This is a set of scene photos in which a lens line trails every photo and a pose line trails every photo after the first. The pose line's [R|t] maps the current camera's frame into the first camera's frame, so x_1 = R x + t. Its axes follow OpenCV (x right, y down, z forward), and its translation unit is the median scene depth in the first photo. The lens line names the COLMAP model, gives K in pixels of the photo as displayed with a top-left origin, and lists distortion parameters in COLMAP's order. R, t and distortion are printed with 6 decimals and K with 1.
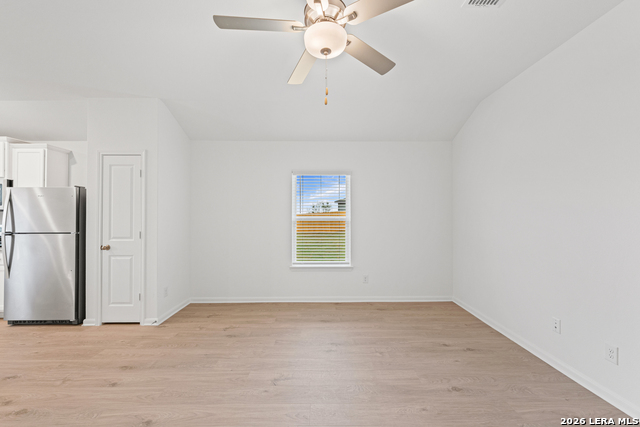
lens RADIAL K [[255.0, 0, 321.5], [0, 255.0, 212.0], [0, 0, 1]] dist [-0.003682, 0.000418]
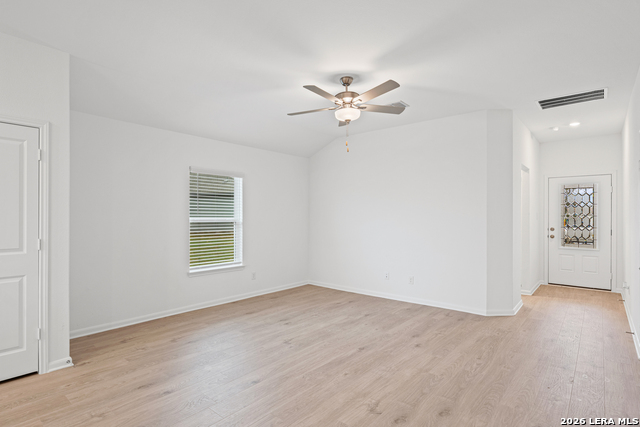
lens RADIAL K [[333.2, 0, 319.8], [0, 333.2, 216.0], [0, 0, 1]] dist [0.002108, -0.000779]
pose [[0.654561, 0.003261, 0.756002, -0.895697], [-0.013902, 0.999874, 0.007724, -0.004001], [-0.755882, -0.015566, 0.654523, -0.162478]]
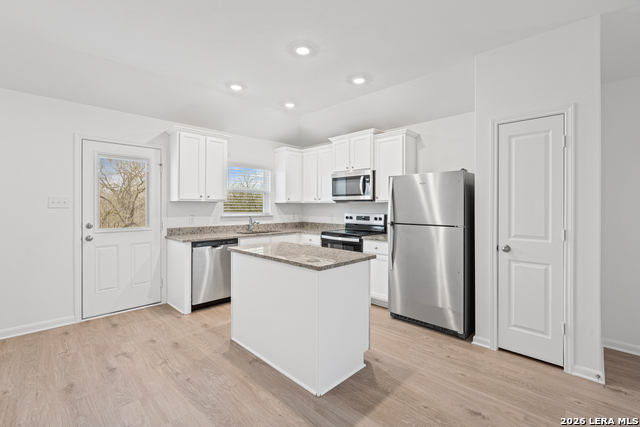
lens RADIAL K [[285.3, 0, 322.4], [0, 285.3, 205.9], [0, 0, 1]] dist [-0.003618, 0.000586]
pose [[0.706814, 0.003099, -0.707393, -0.632040], [0.007664, 0.999898, 0.012039, 0.001374], [0.707358, -0.013931, 0.706718, 0.039119]]
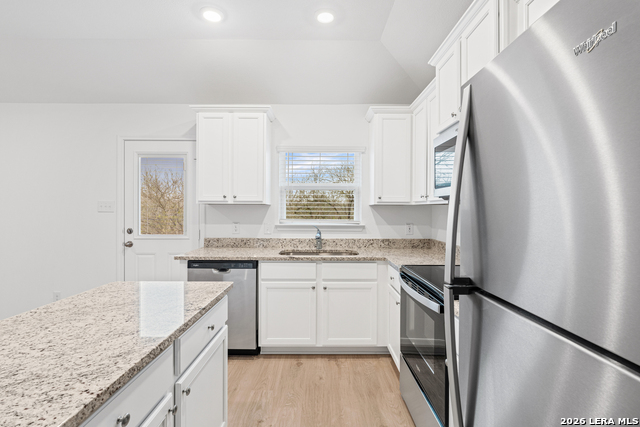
lens RADIAL K [[307.5, 0, 320.8], [0, 307.5, 208.3], [0, 0, 1]] dist [0.001525, -0.002690]
pose [[-0.011351, -0.002997, -0.999931, -0.919054], [0.013298, 0.999907, -0.003148, 0.014072], [0.999847, -0.013332, -0.011310, 0.857739]]
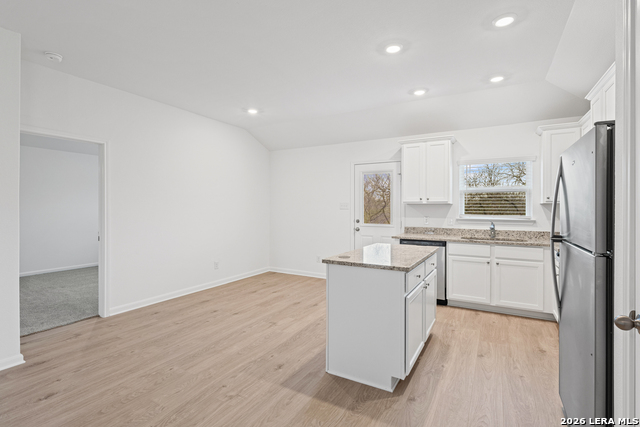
lens RADIAL K [[307.5, 0, 321.8], [0, 307.5, 208.1], [0, 0, 1]] dist [0.001525, -0.002690]
pose [[-0.504817, 0.003649, -0.863218, -0.393414], [0.014244, 0.999890, -0.004103, 0.012909], [0.863109, -0.014367, -0.504814, 0.874116]]
